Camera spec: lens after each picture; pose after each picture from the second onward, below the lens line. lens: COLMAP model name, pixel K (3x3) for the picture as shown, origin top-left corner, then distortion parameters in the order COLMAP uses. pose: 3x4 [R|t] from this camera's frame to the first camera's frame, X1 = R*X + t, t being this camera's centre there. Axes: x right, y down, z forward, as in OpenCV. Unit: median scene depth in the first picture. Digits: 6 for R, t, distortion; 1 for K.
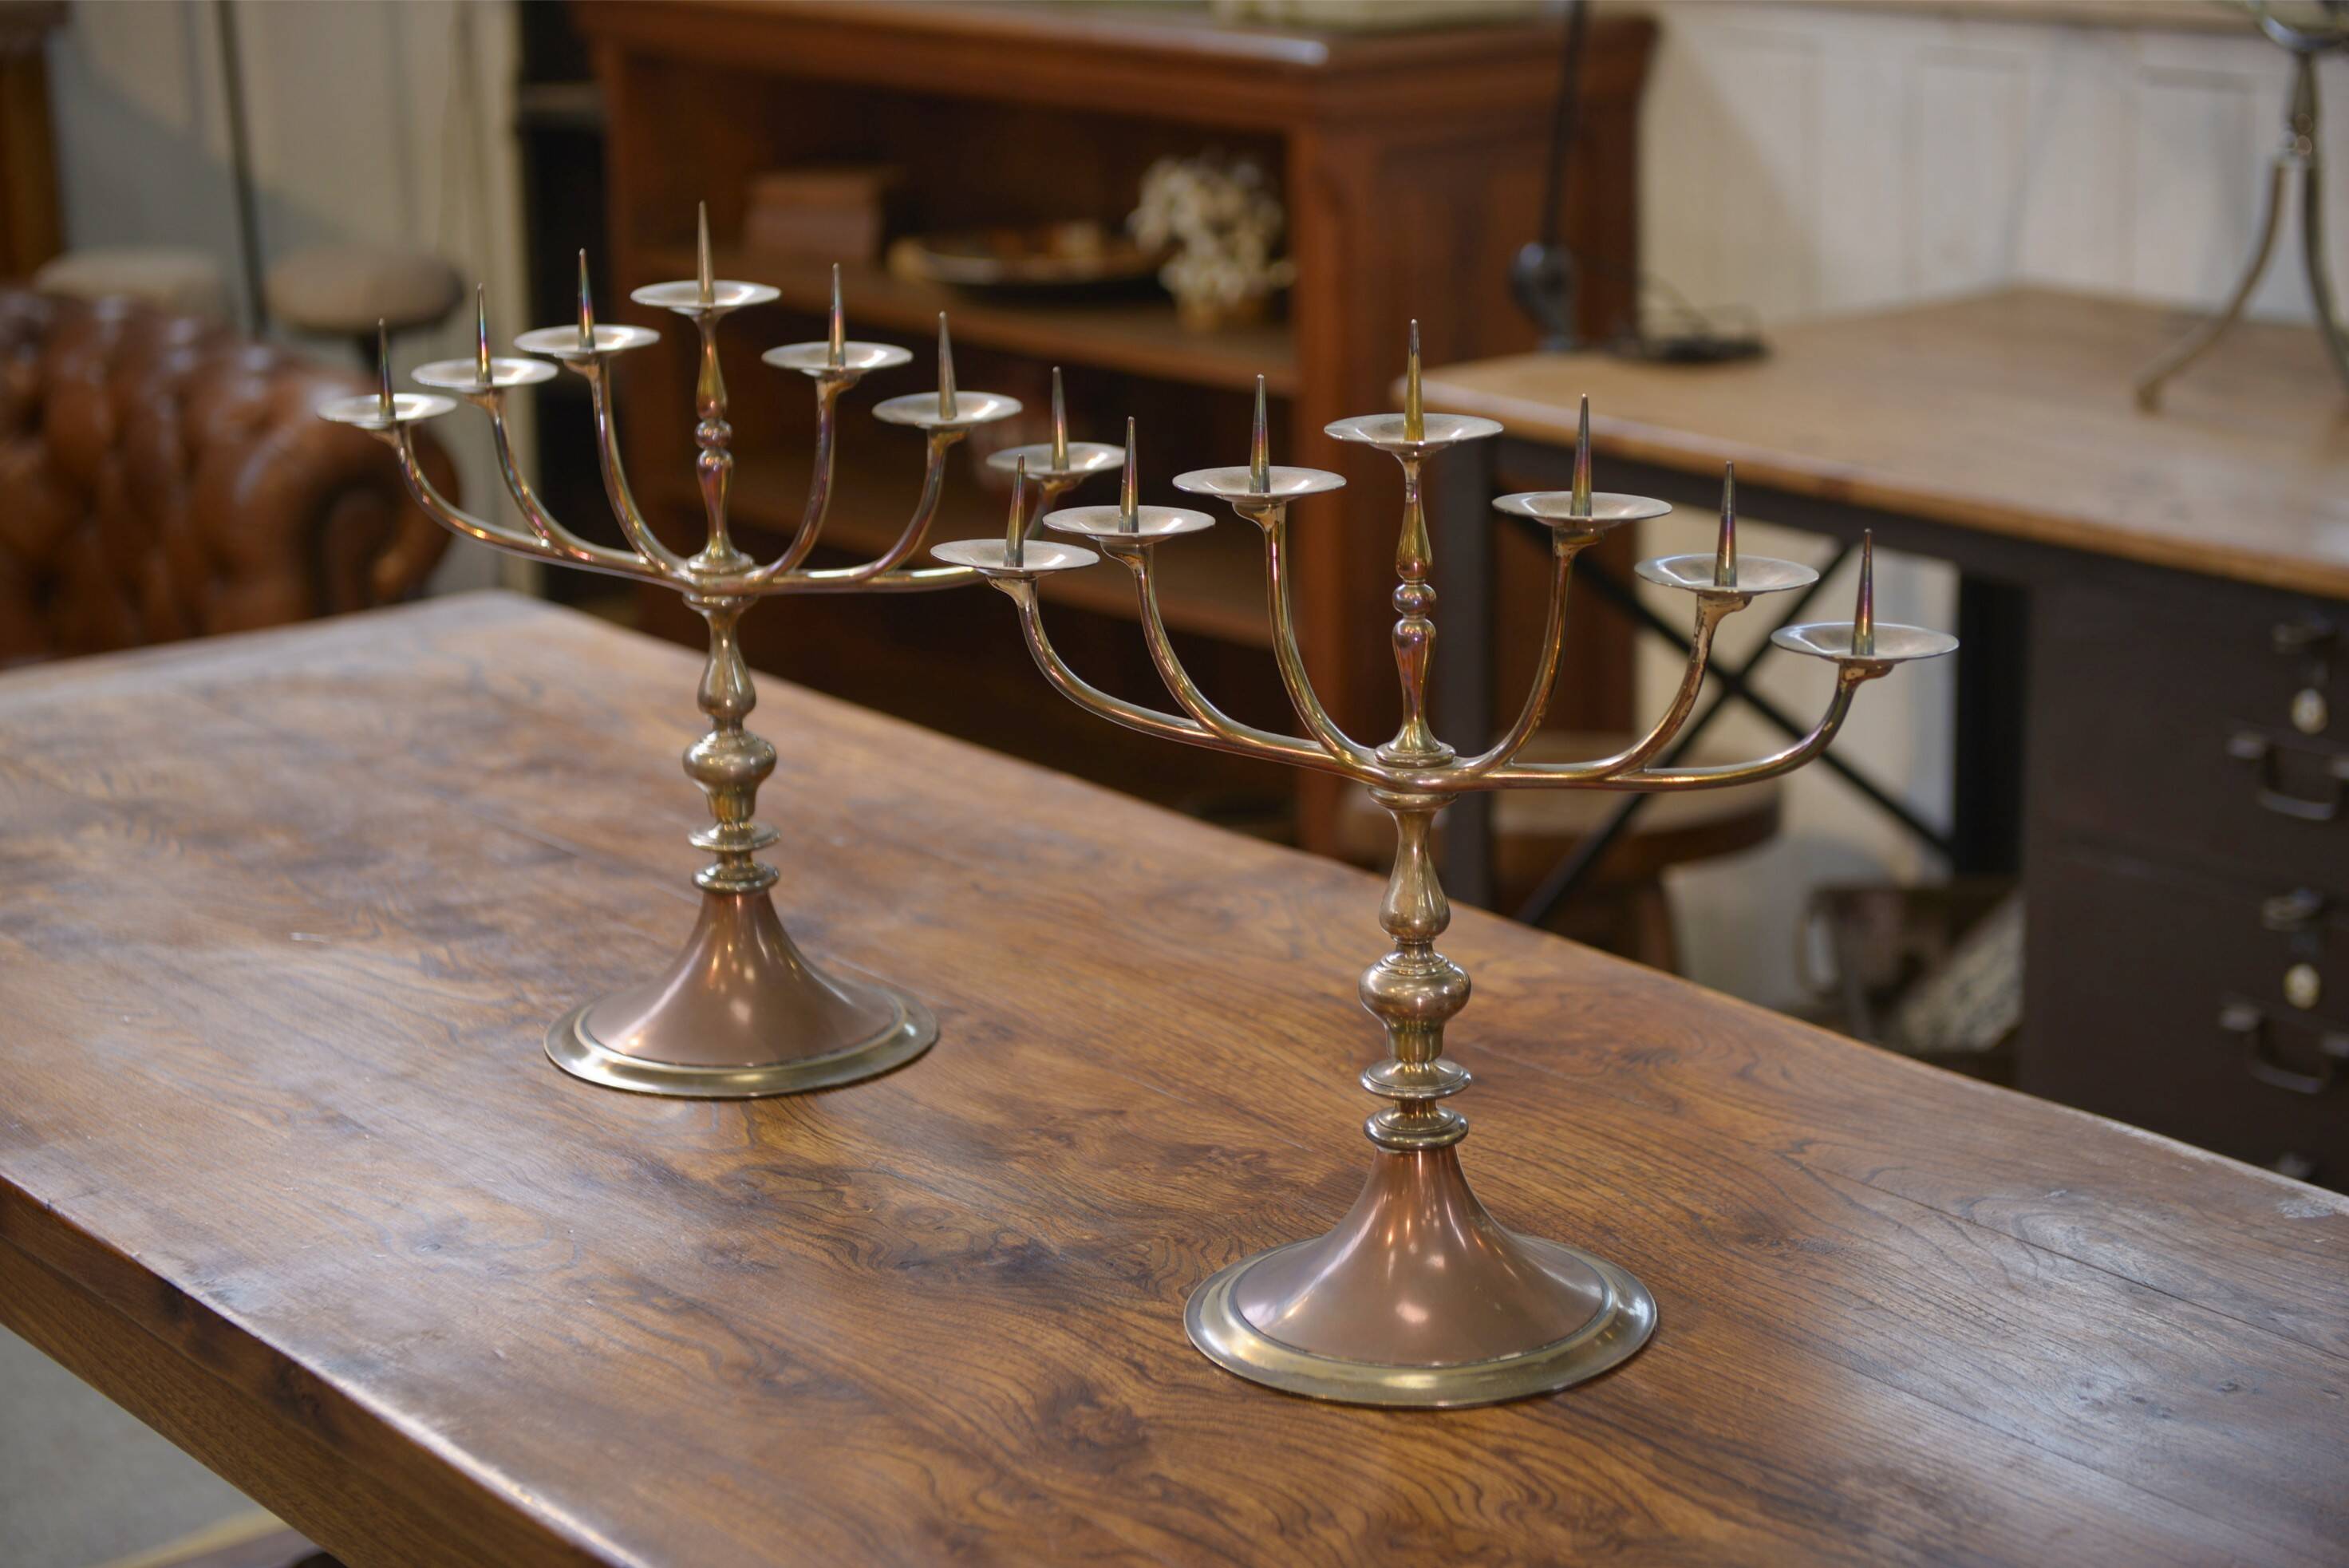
lens RADIAL K [[4519.6, 0, 1174.5], [0, 4519.6, 784.0], [0, 0, 1]] dist [0.125032, -0.289375]
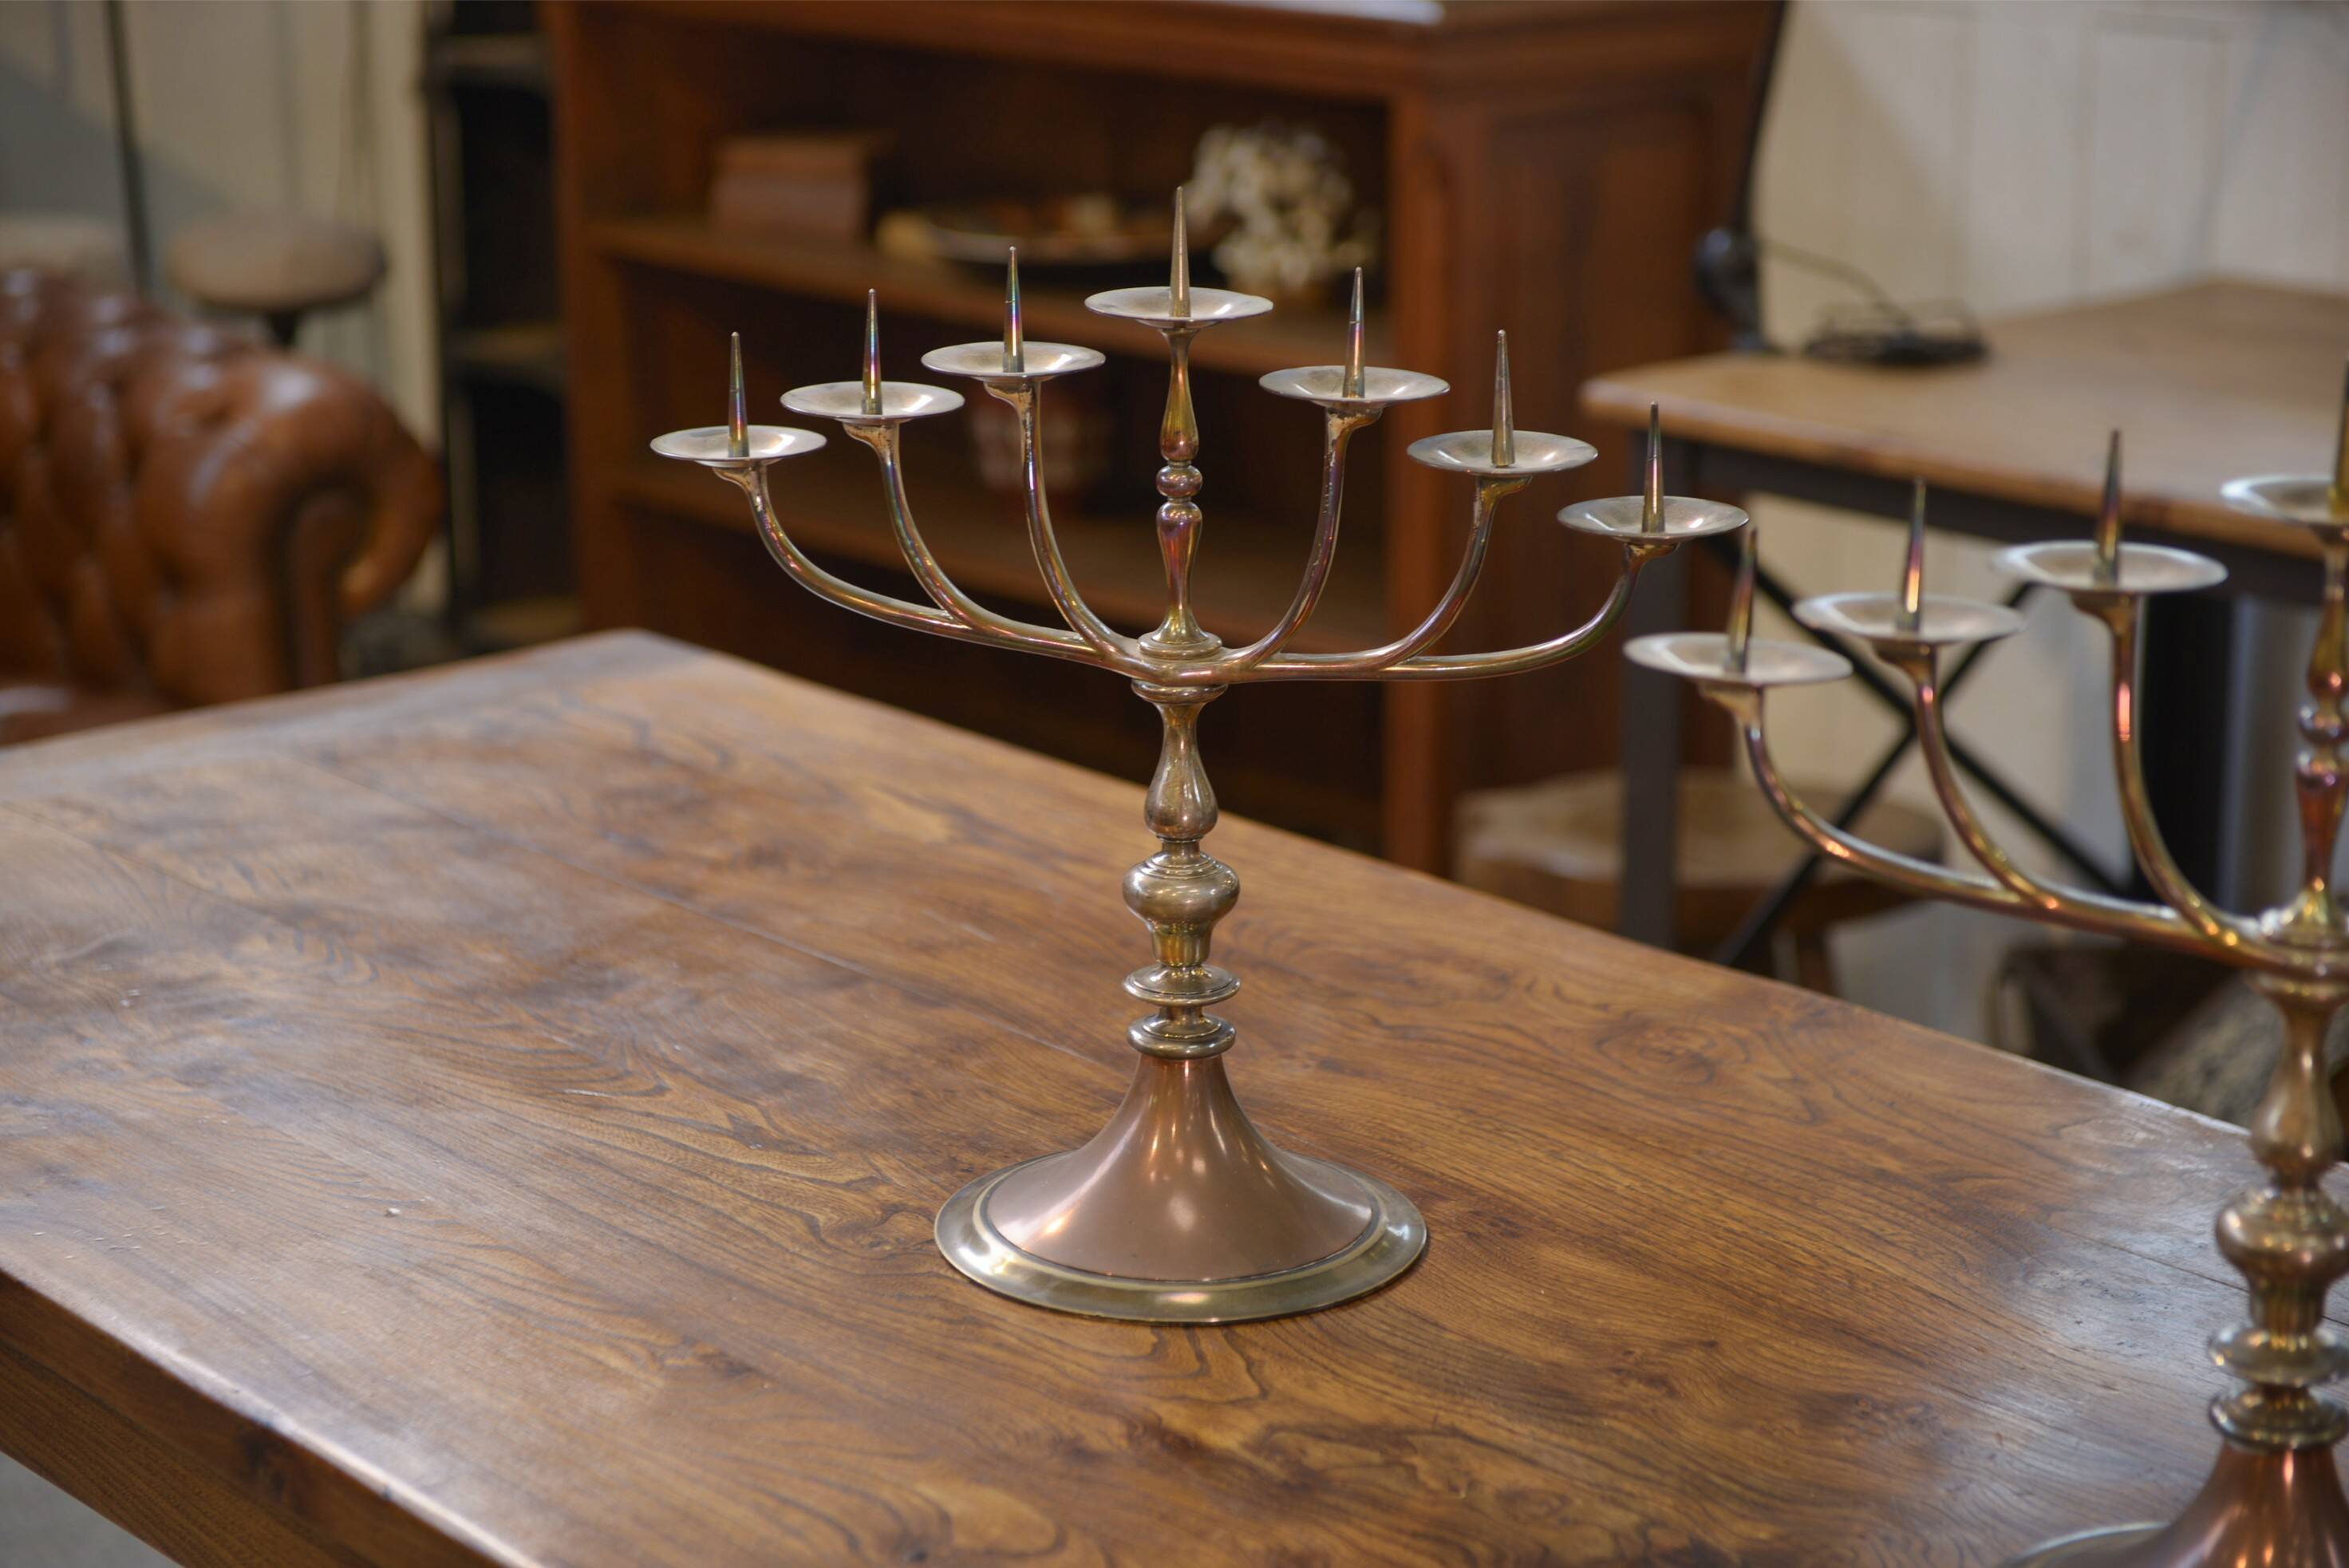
lens RADIAL K [[4519.6, 0, 1174.5], [0, 4519.6, 784.0], [0, 0, 1]] dist [0.125032, -0.289375]
pose [[0.997803, 0.000552, 0.066248, -0.153868], [-0.001051, 0.999971, 0.007506, -0.030081], [-0.066242, -0.007559, 0.997775, 0.212359]]
